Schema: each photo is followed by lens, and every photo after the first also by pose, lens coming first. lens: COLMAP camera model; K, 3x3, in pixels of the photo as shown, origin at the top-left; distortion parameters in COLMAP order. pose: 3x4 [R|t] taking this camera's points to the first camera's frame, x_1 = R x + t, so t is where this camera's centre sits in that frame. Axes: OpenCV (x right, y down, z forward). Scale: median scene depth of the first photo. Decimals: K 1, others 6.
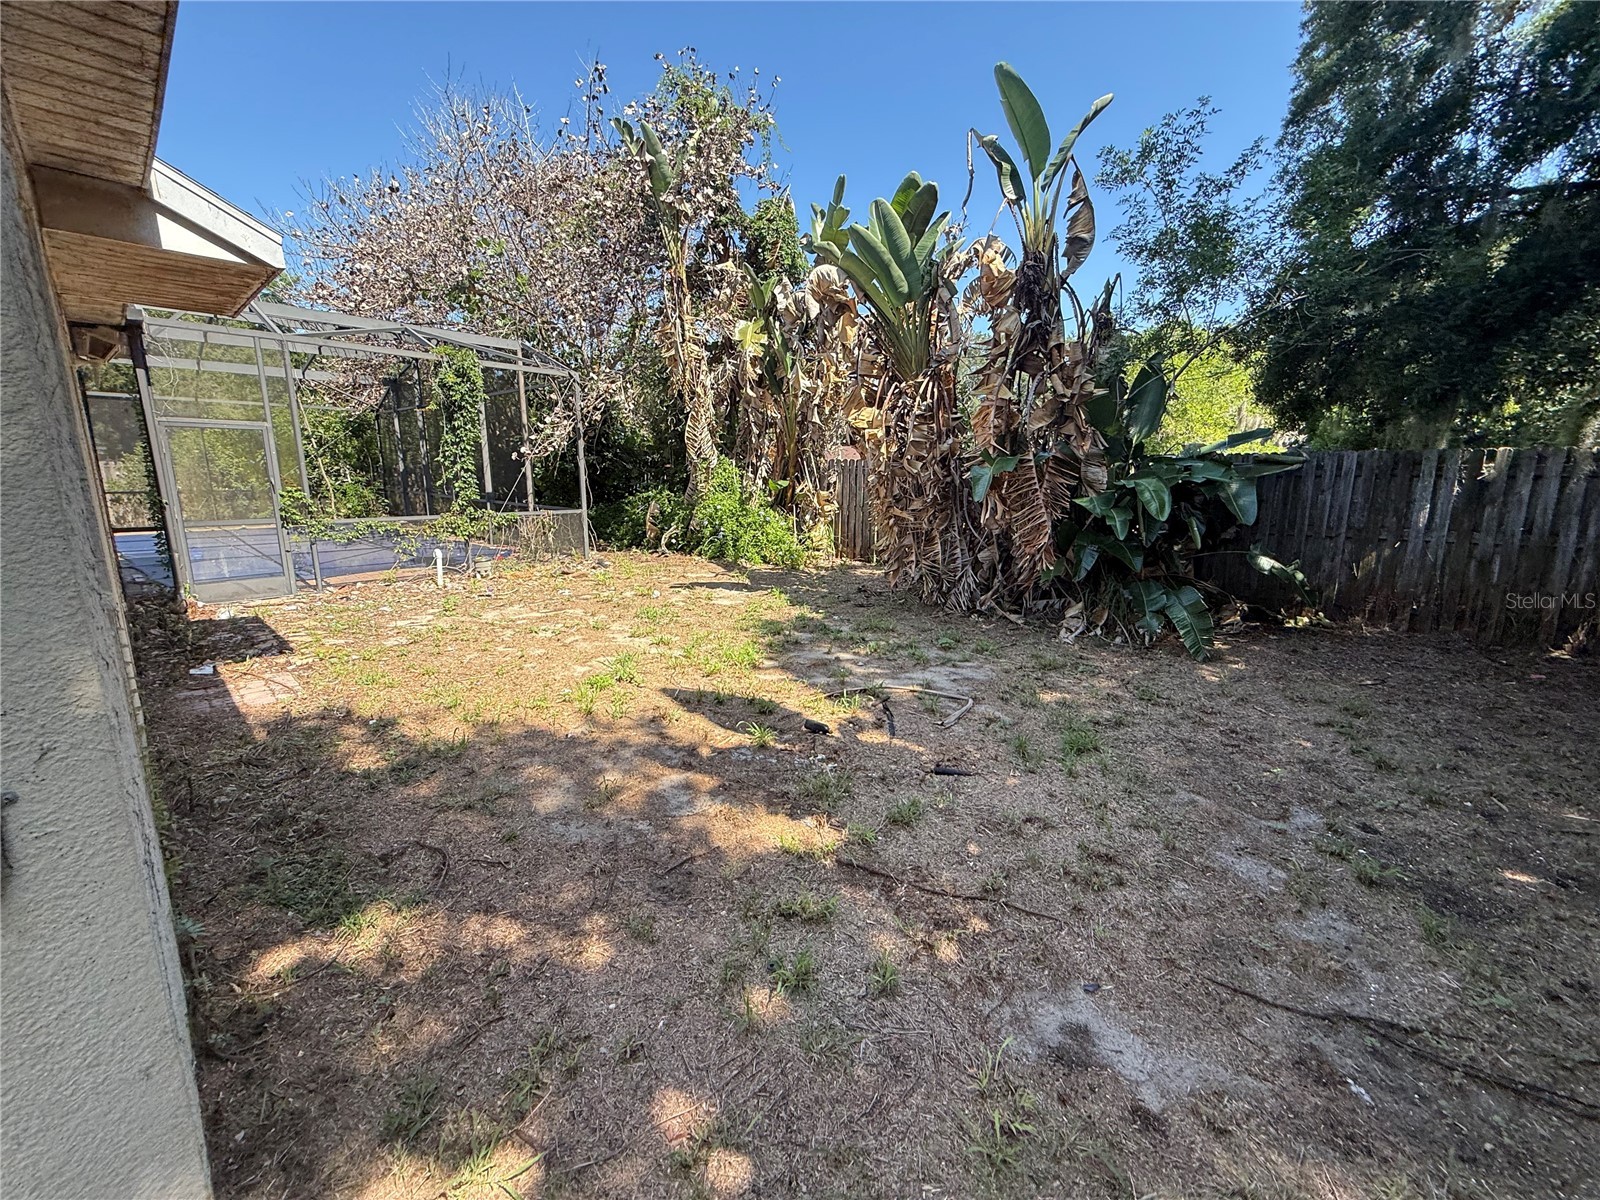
lens RADIAL K [[633.8, 0, 797.0], [0, 633.8, 593.2], [0, 0, 1]] dist [0.001075, 0.000753]
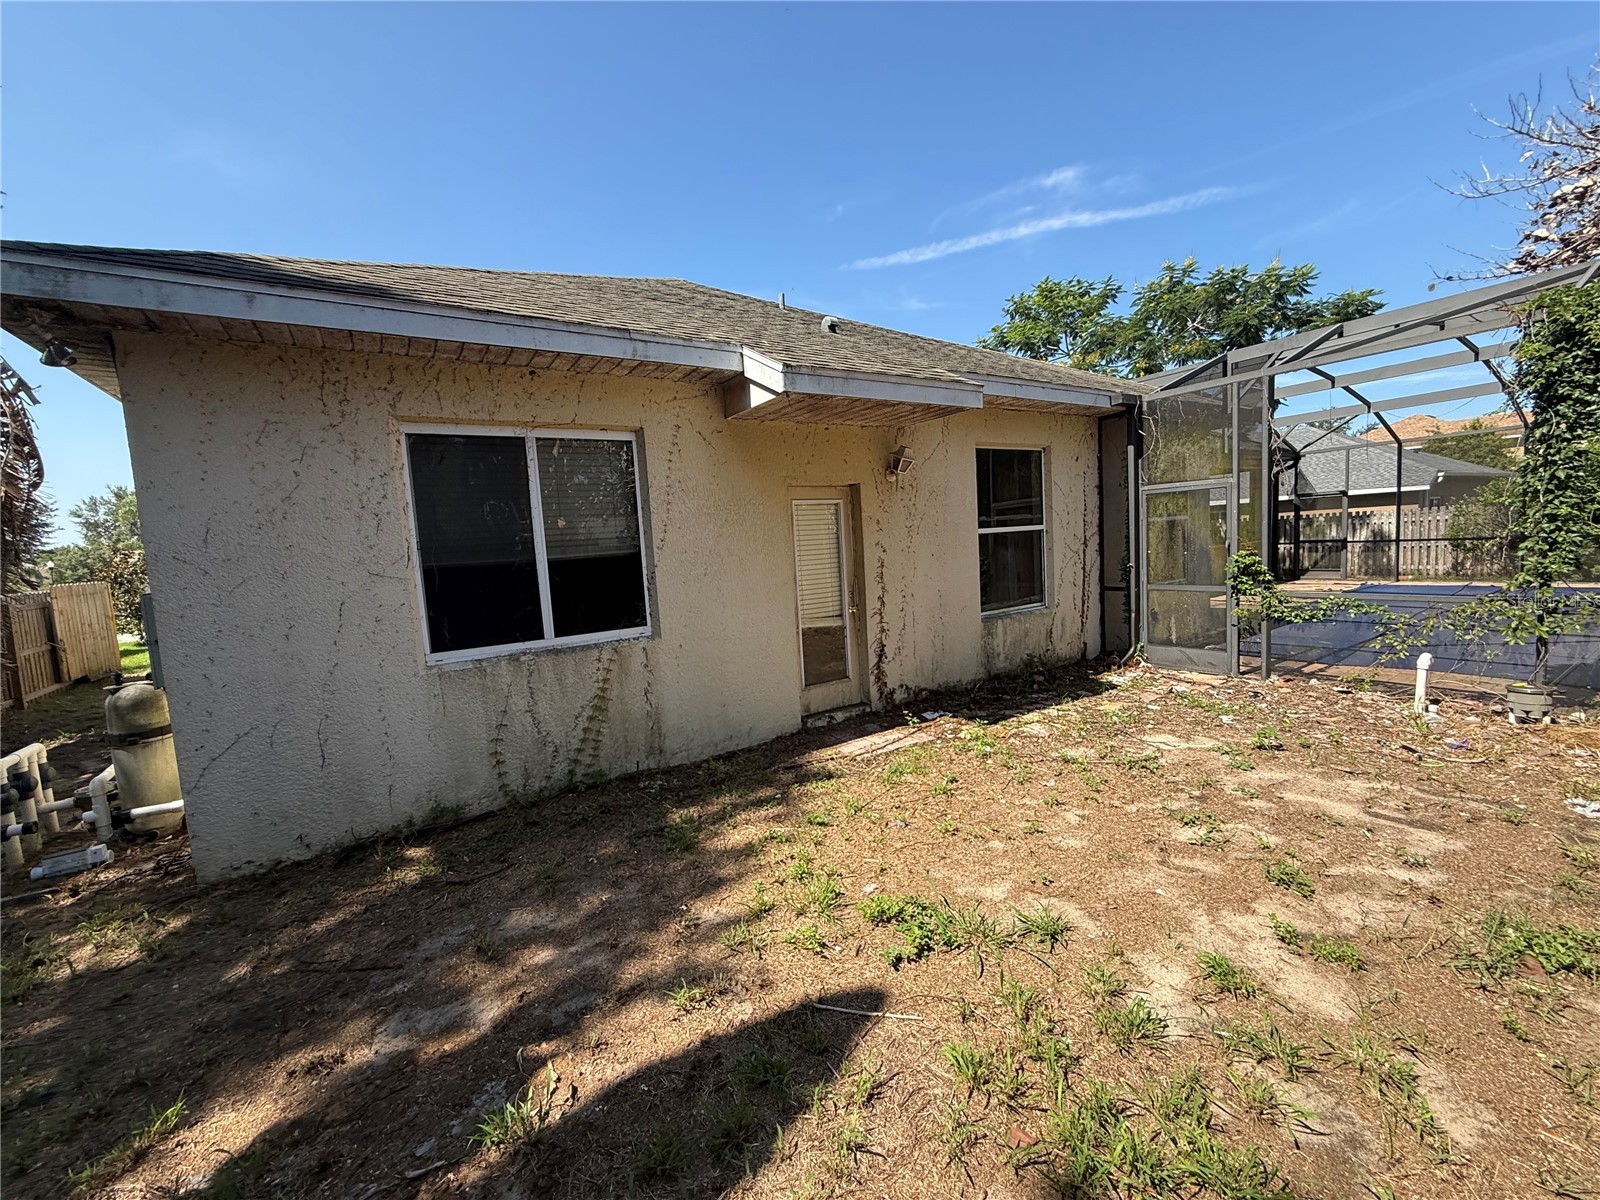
lens RADIAL K [[633.8, 0, 795.4], [0, 633.8, 598.0], [0, 0, 1]] dist [0.001075, 0.000753]
pose [[-0.230838, 0.092176, -0.968616, 0.348576], [-0.132150, 0.983308, 0.125067, -0.281267], [0.963976, 0.156873, -0.214804, 1.311597]]
